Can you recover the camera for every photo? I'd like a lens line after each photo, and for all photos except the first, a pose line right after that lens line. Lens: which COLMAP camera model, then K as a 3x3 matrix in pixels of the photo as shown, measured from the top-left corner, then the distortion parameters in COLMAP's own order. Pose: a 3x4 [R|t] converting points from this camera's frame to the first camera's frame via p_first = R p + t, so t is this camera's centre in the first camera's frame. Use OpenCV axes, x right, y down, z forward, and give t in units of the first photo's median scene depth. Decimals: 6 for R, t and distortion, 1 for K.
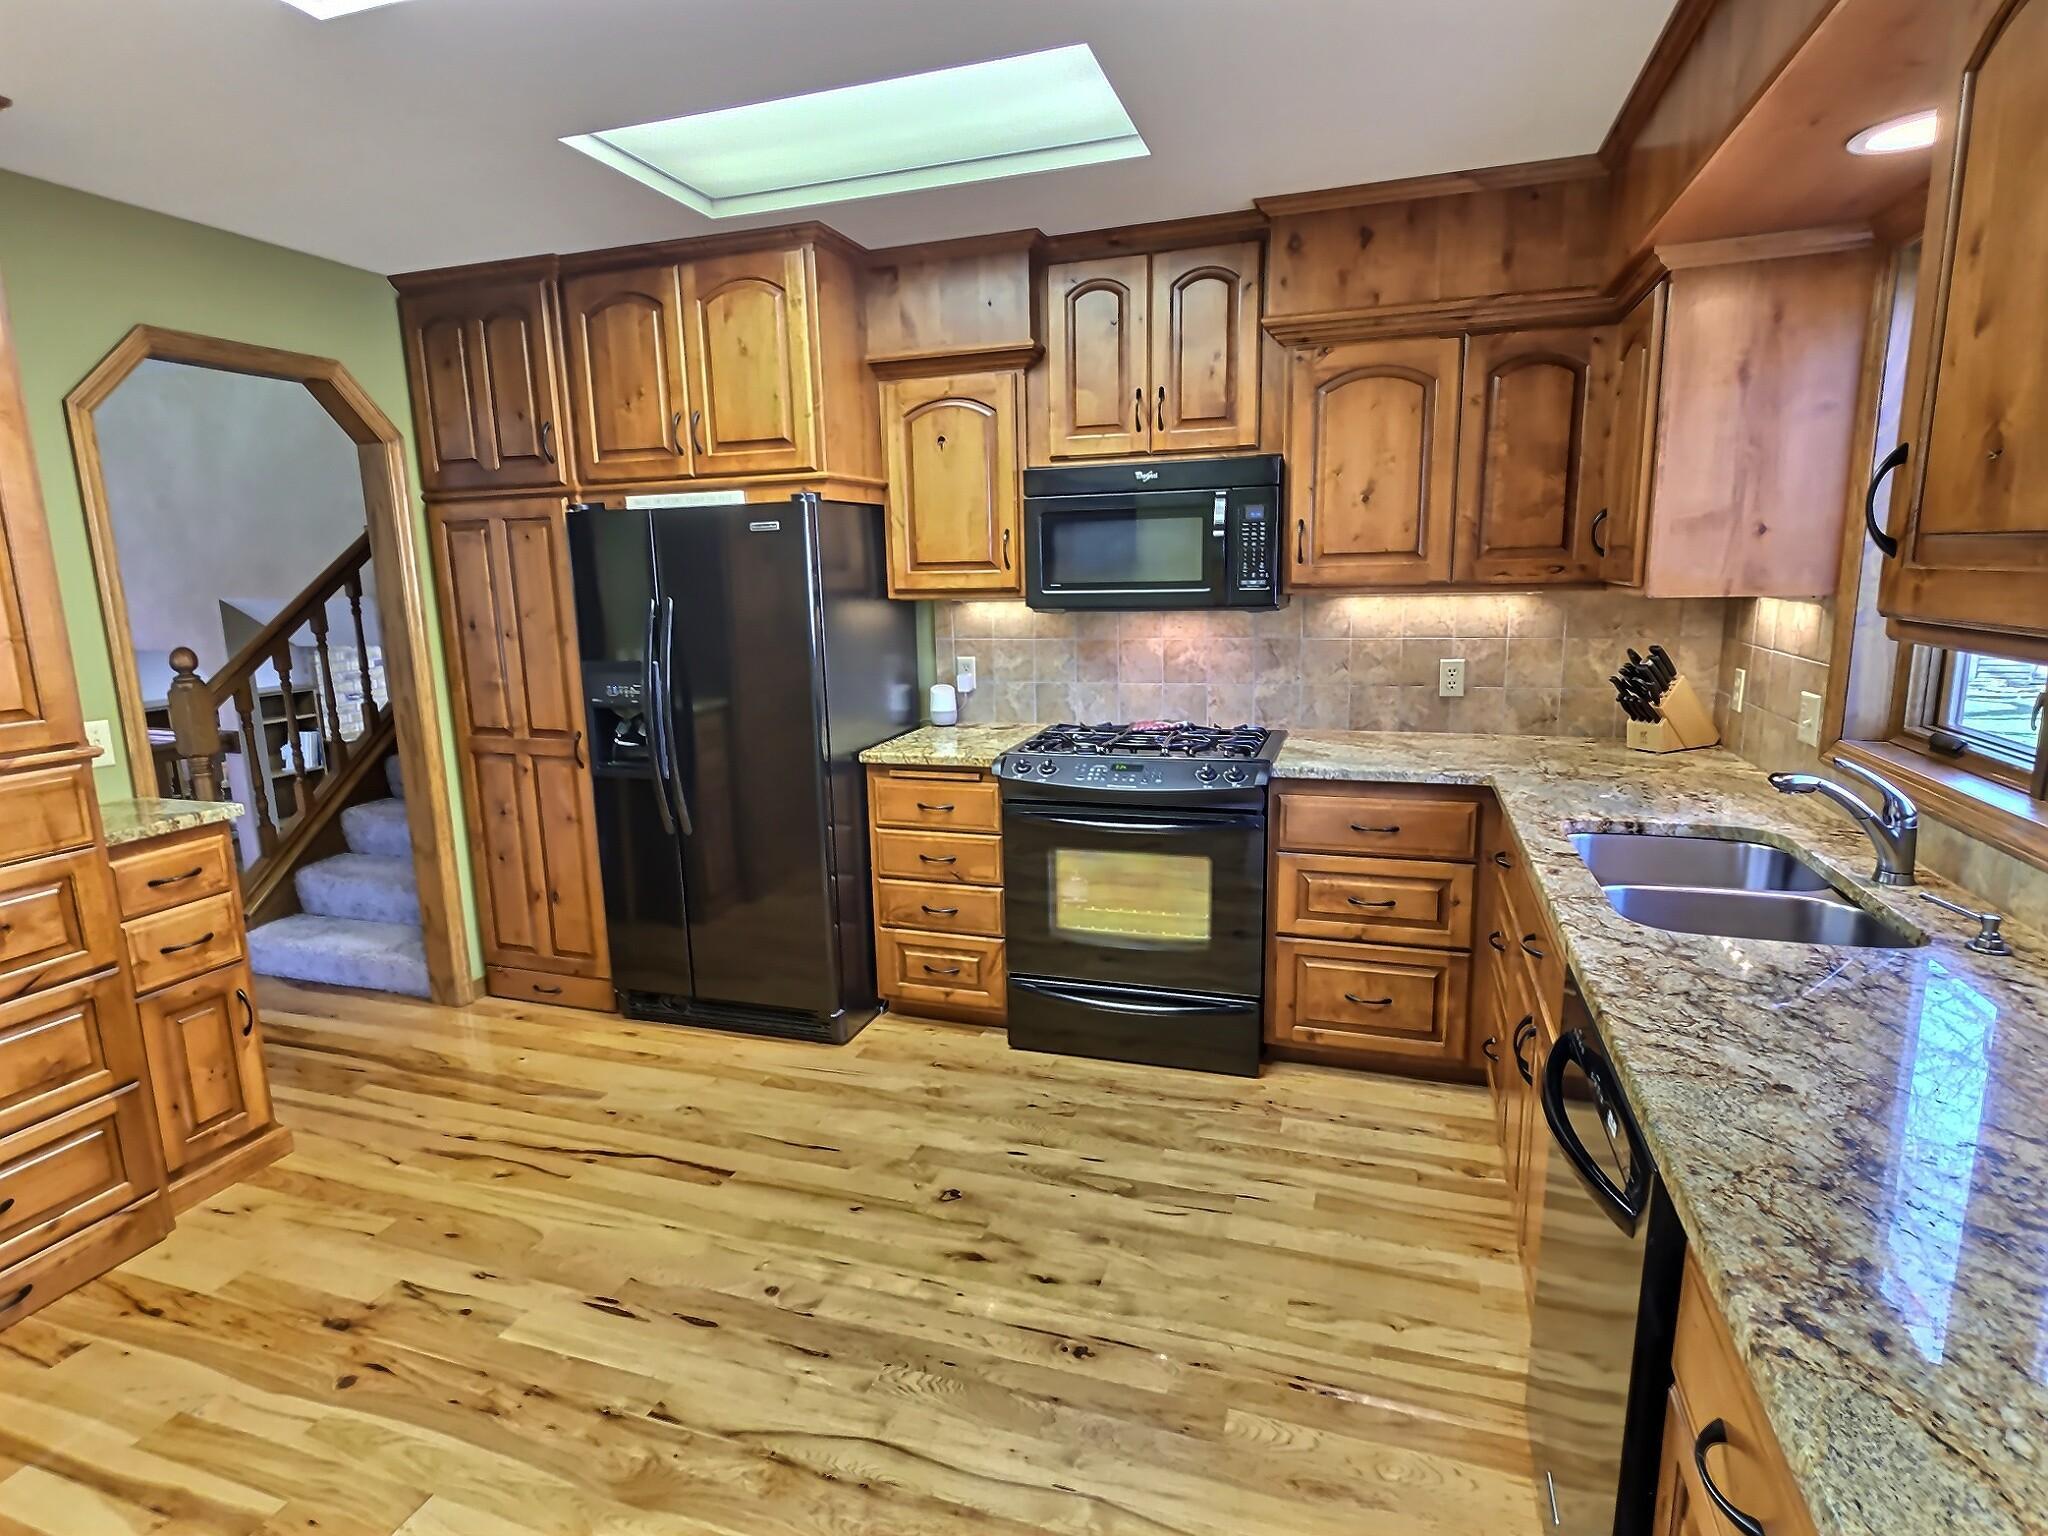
lens RADIAL K [[1087.2, 0, 1017.0], [0, 1087.2, 769.5], [0, 0, 1]] dist [0.010340, -0.002542]
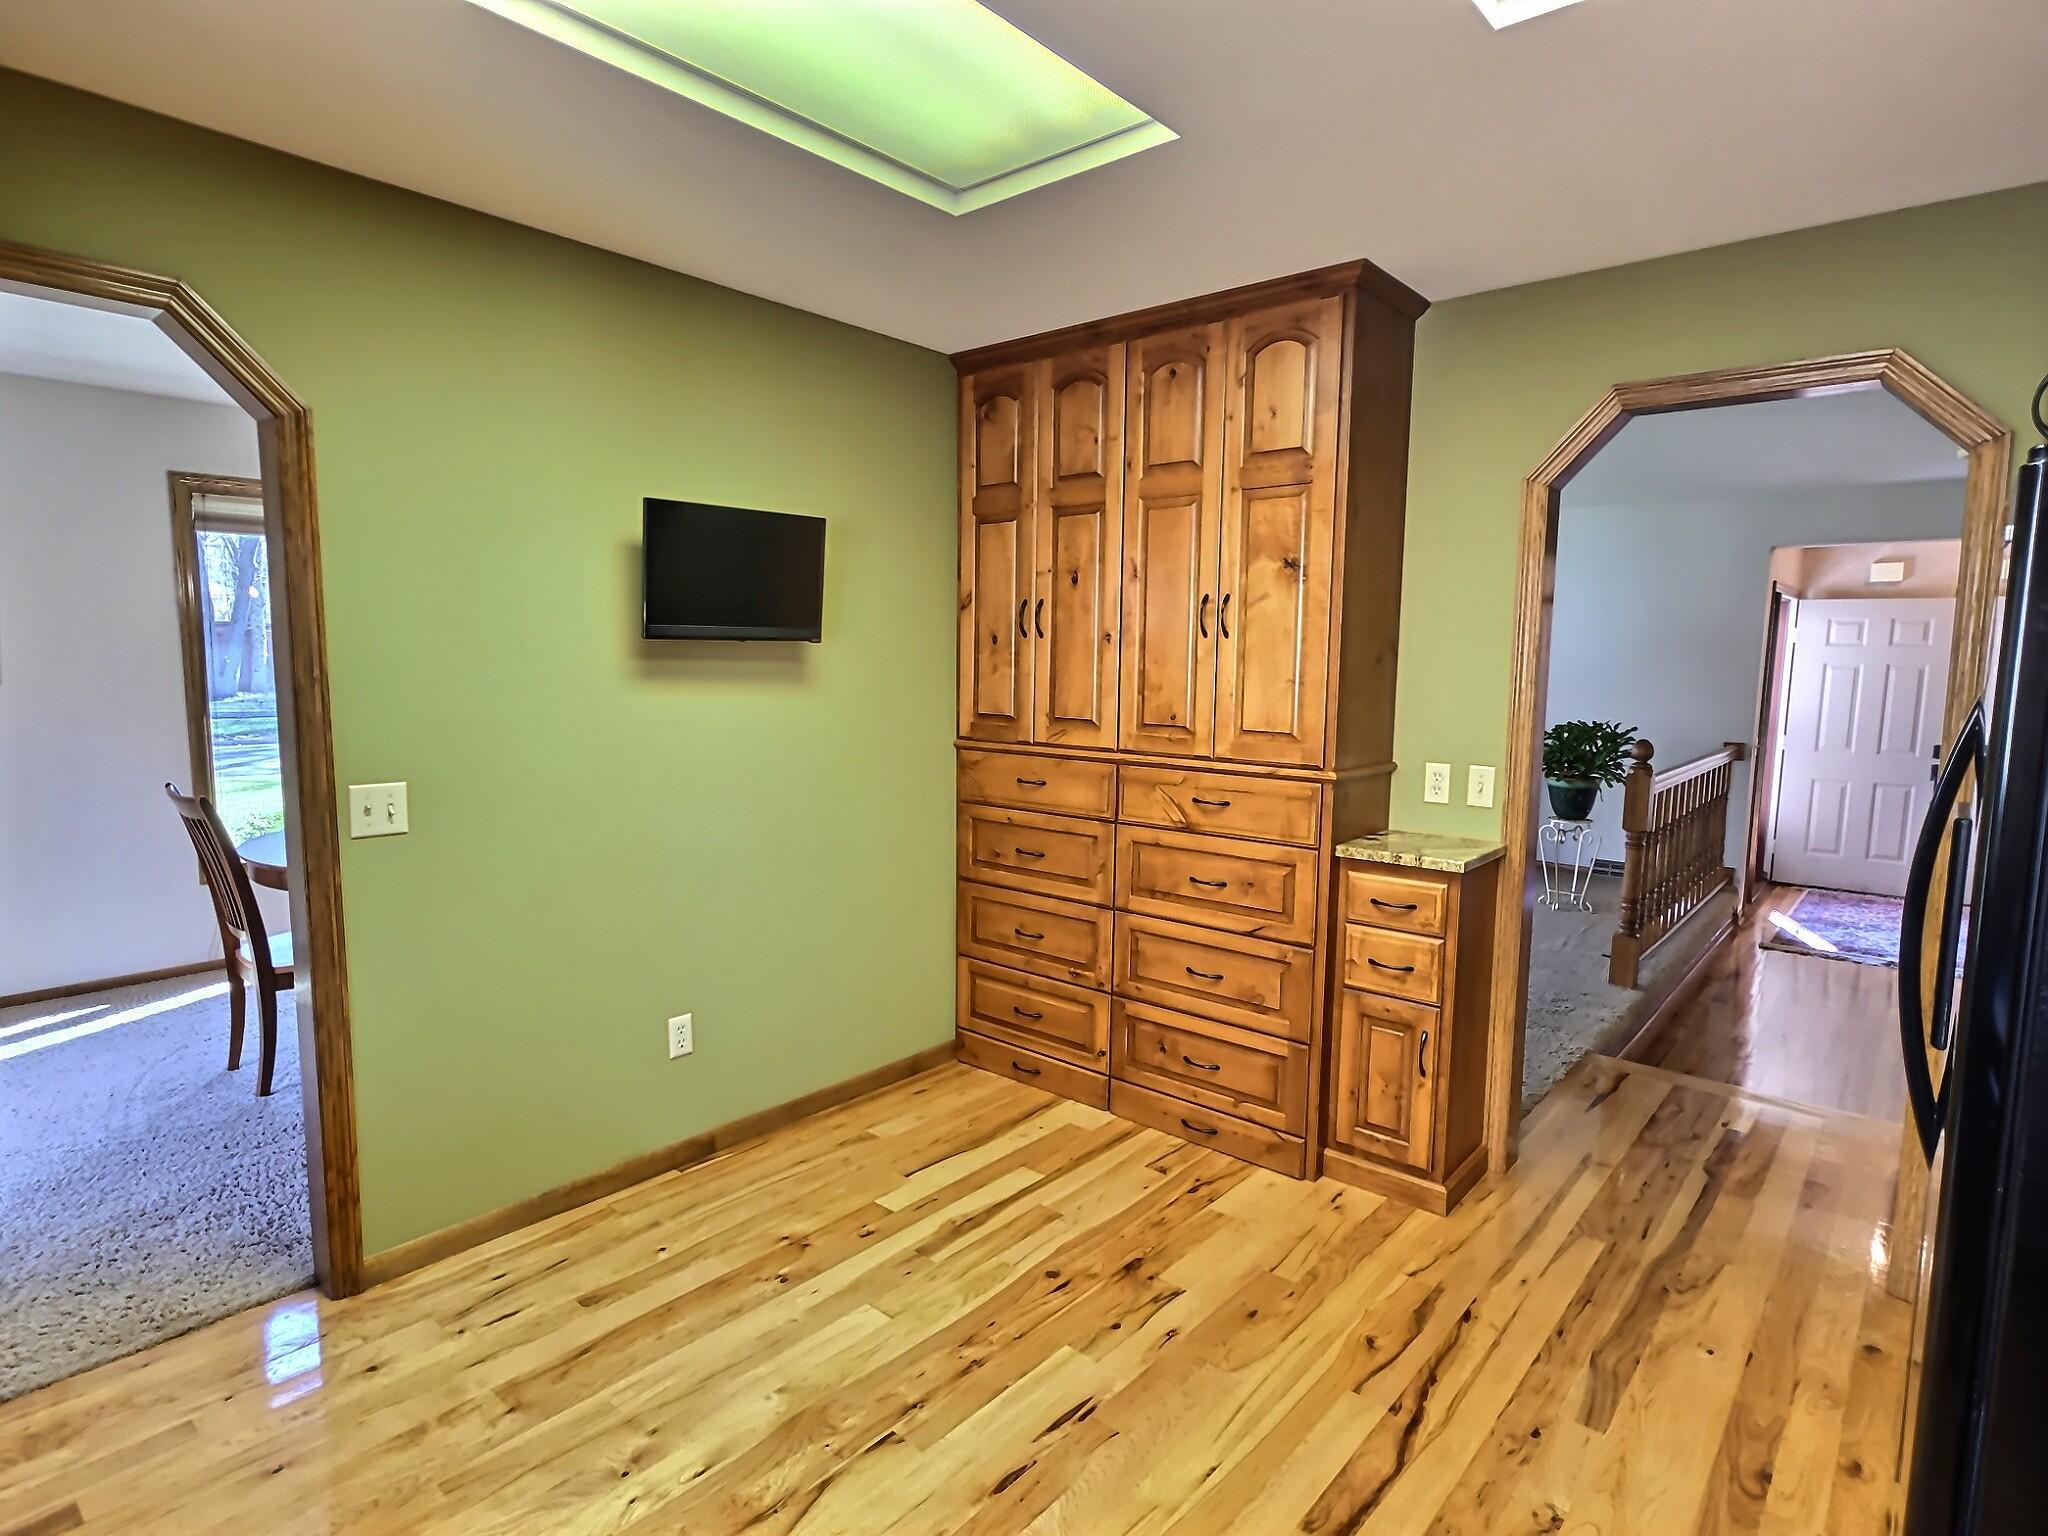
lens RADIAL K [[1087.2, 0, 1011.1], [0, 1087.2, 771.9], [0, 0, 1]] dist [0.010340, -0.002542]
pose [[-0.379702, 0.123805, -0.916787, 0.376594], [-0.174540, 0.963620, 0.202418, -0.187570], [0.908494, 0.236874, -0.344280, 0.991974]]
